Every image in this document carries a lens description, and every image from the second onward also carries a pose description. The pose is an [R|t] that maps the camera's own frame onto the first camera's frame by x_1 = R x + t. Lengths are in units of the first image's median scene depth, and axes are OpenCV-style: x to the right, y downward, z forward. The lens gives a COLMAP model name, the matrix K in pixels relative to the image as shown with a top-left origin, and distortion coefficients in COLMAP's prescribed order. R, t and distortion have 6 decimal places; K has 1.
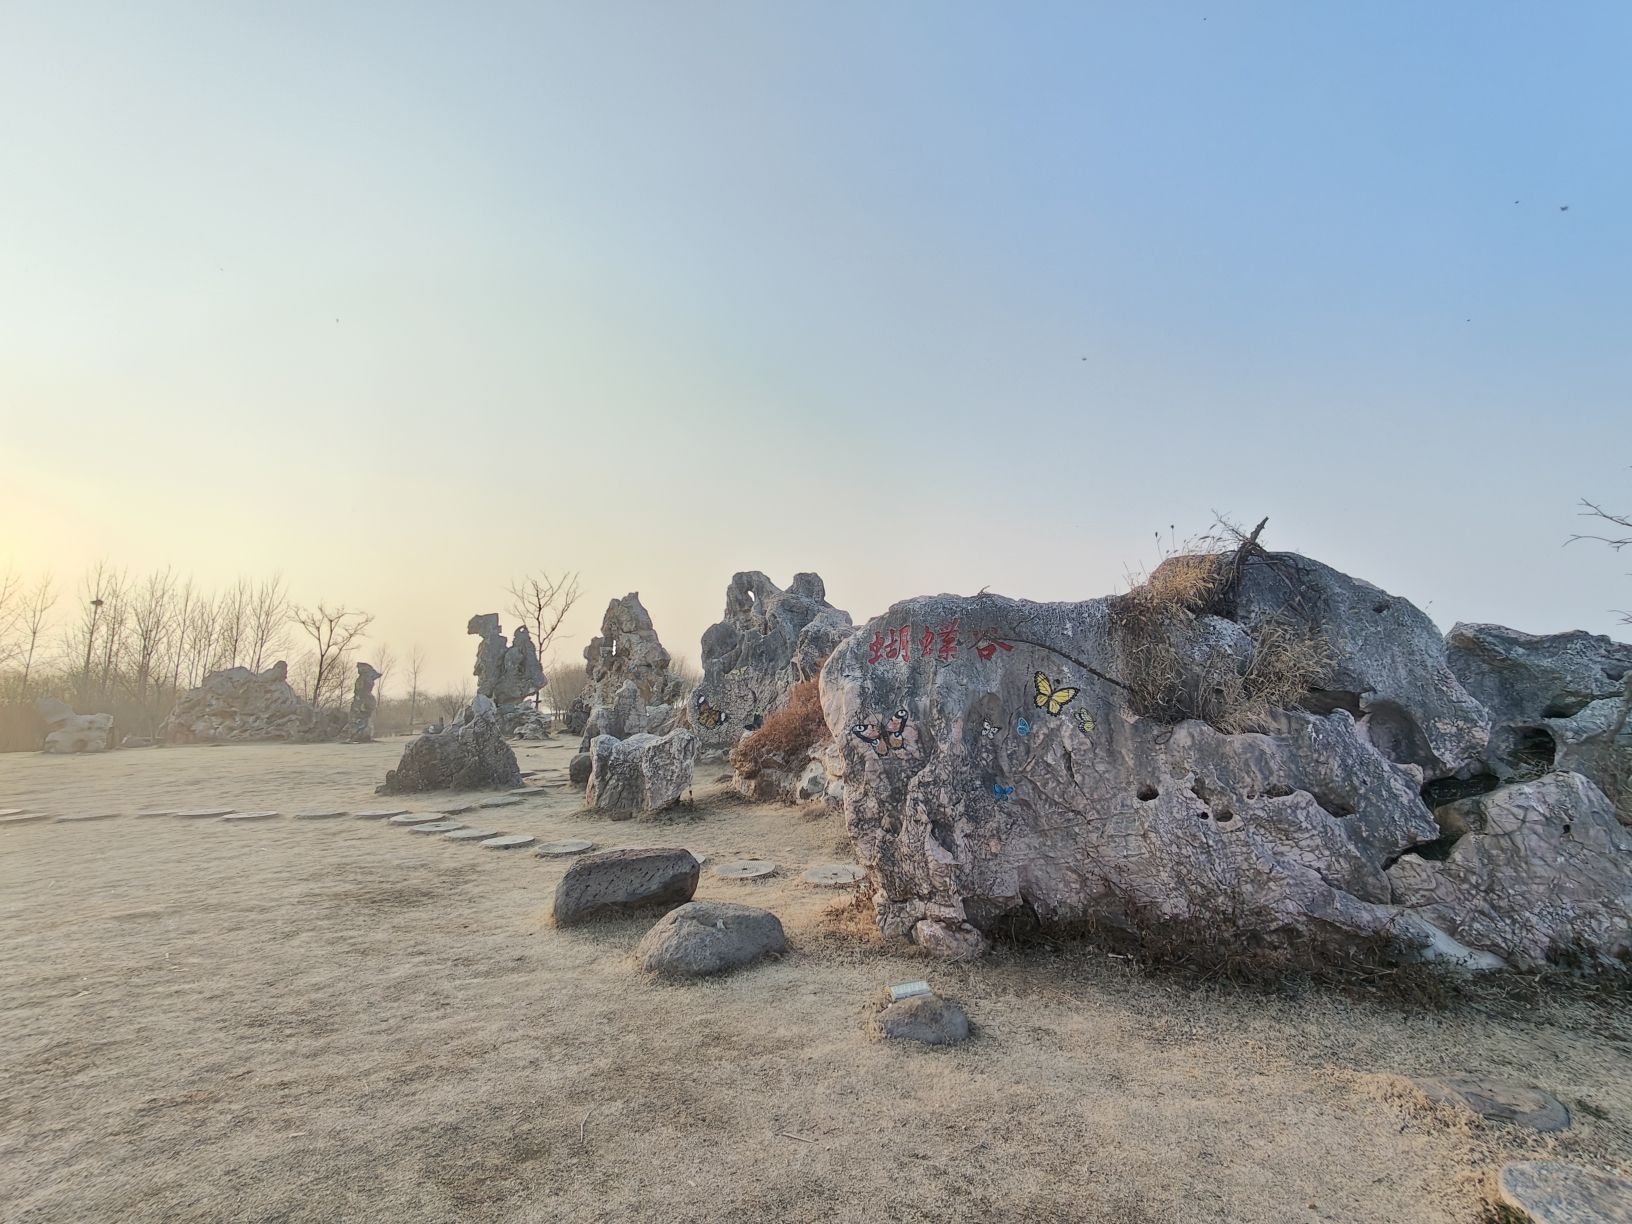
lens RADIAL K [[790.4, 0, 816.8], [0, 790.4, 586.9], [0, 0, 1]] dist [-0.001313, 0.000464]
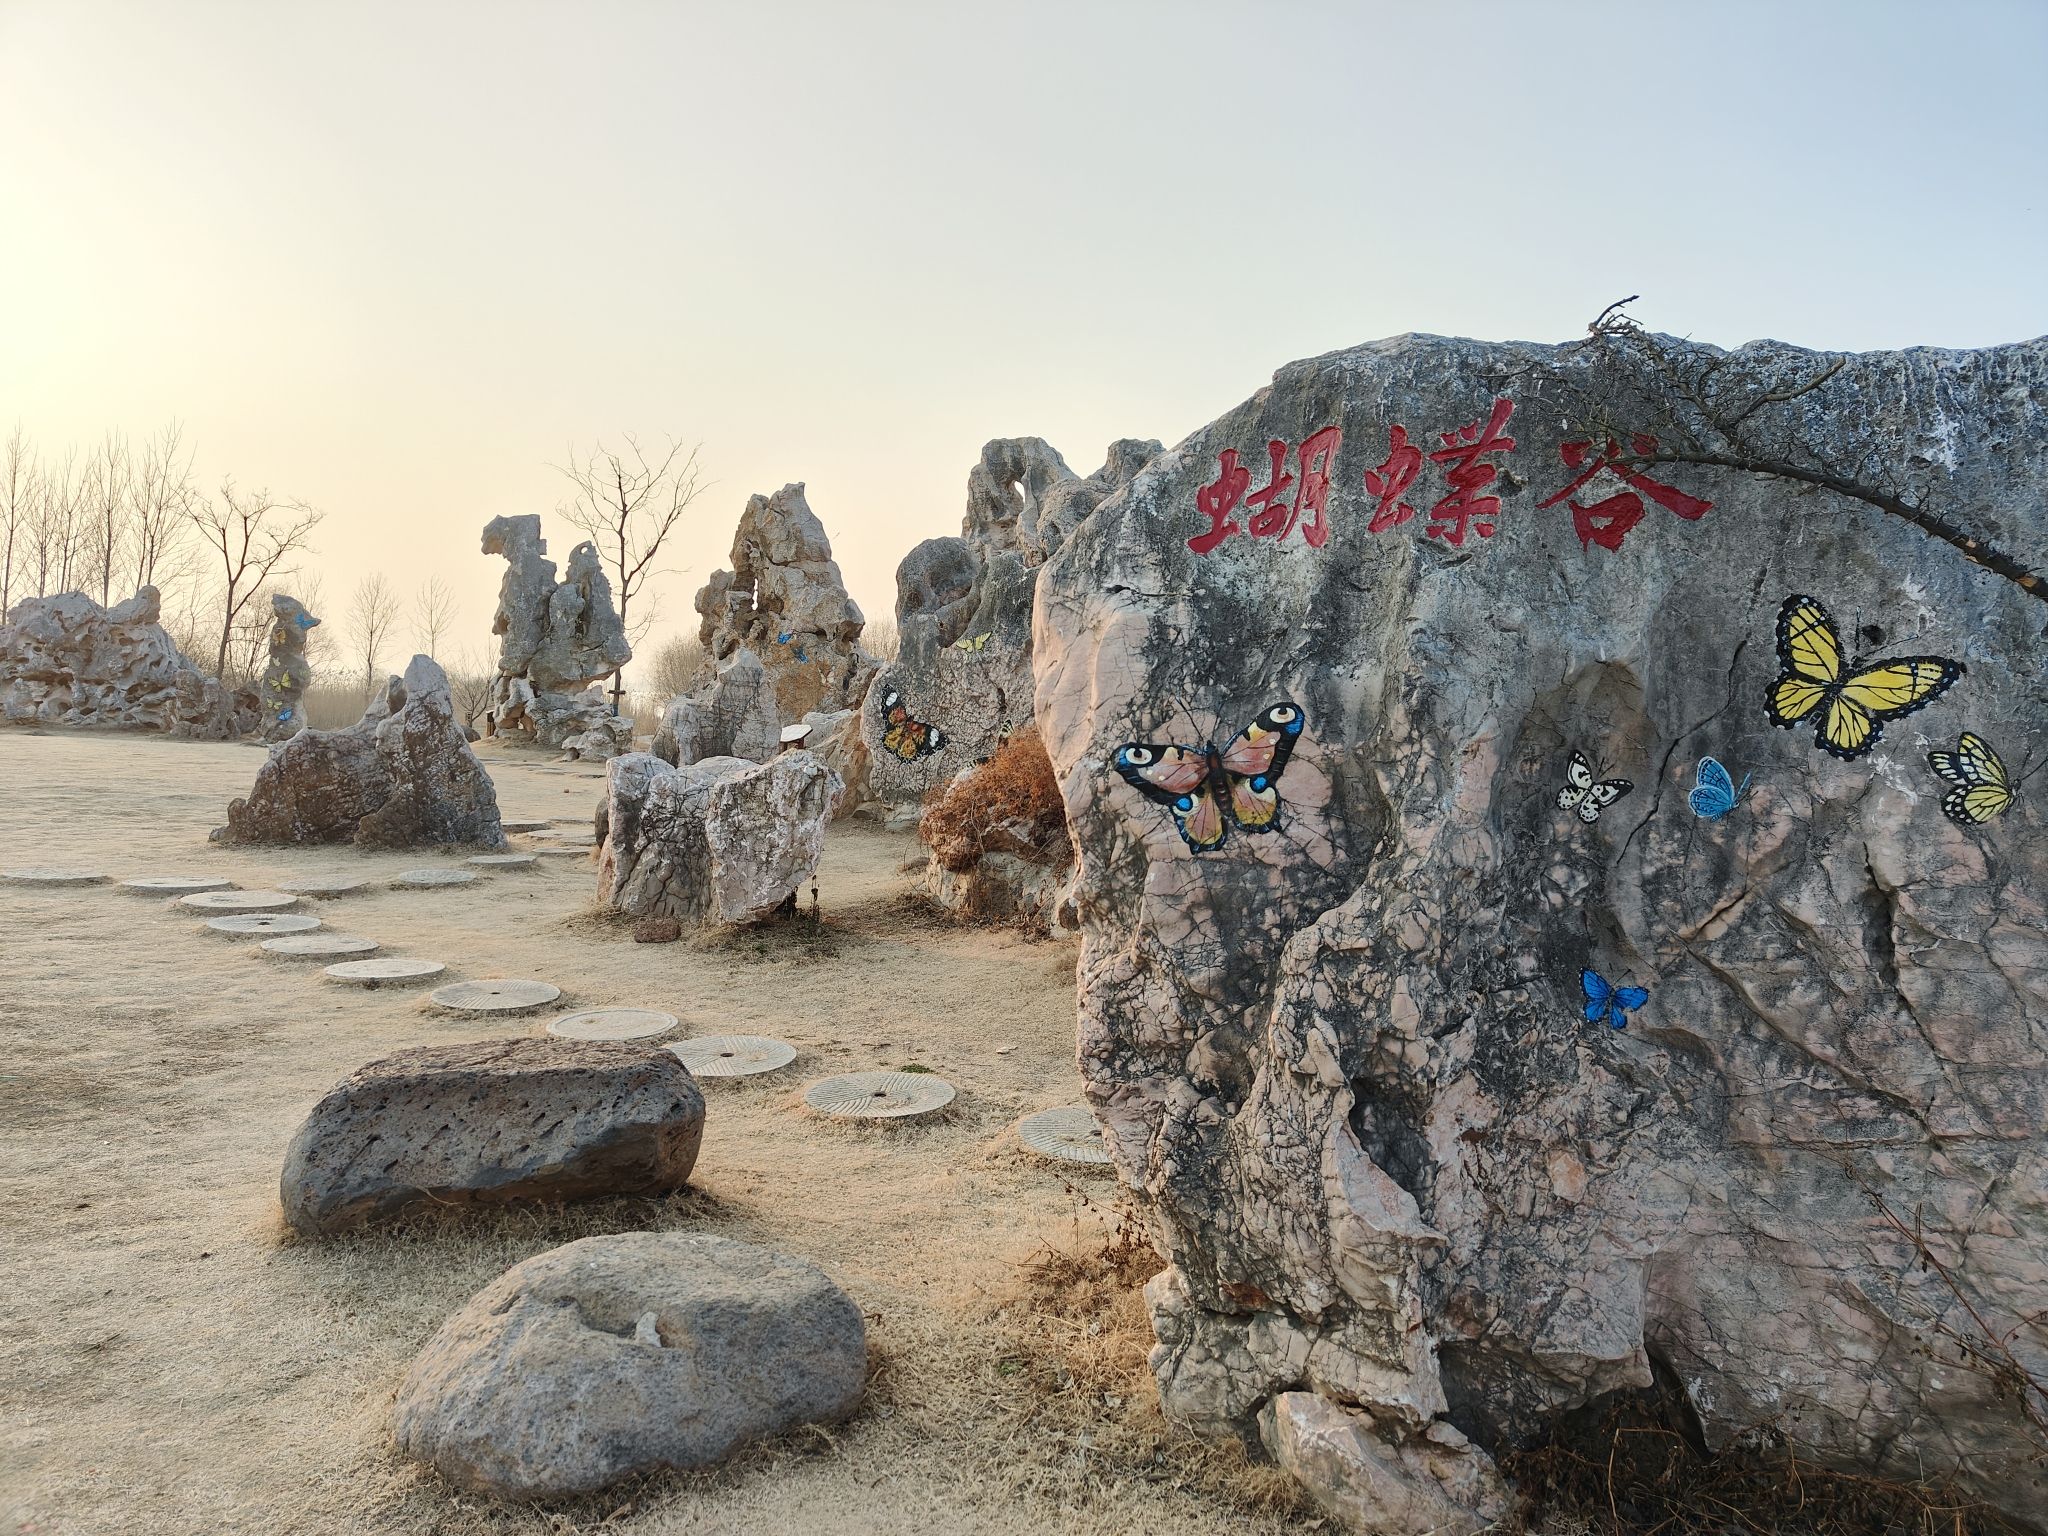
lens RADIAL K [[1551.5, 0, 942.1], [0, 1551.5, 743.9], [0, 0, 1]] dist [0.020806, -0.007081]
pose [[0.988155, 0.065195, -0.138921, 0.062347], [-0.042457, 0.986079, 0.160763, 0.081466], [0.147468, -0.152960, 0.977168, 0.406244]]
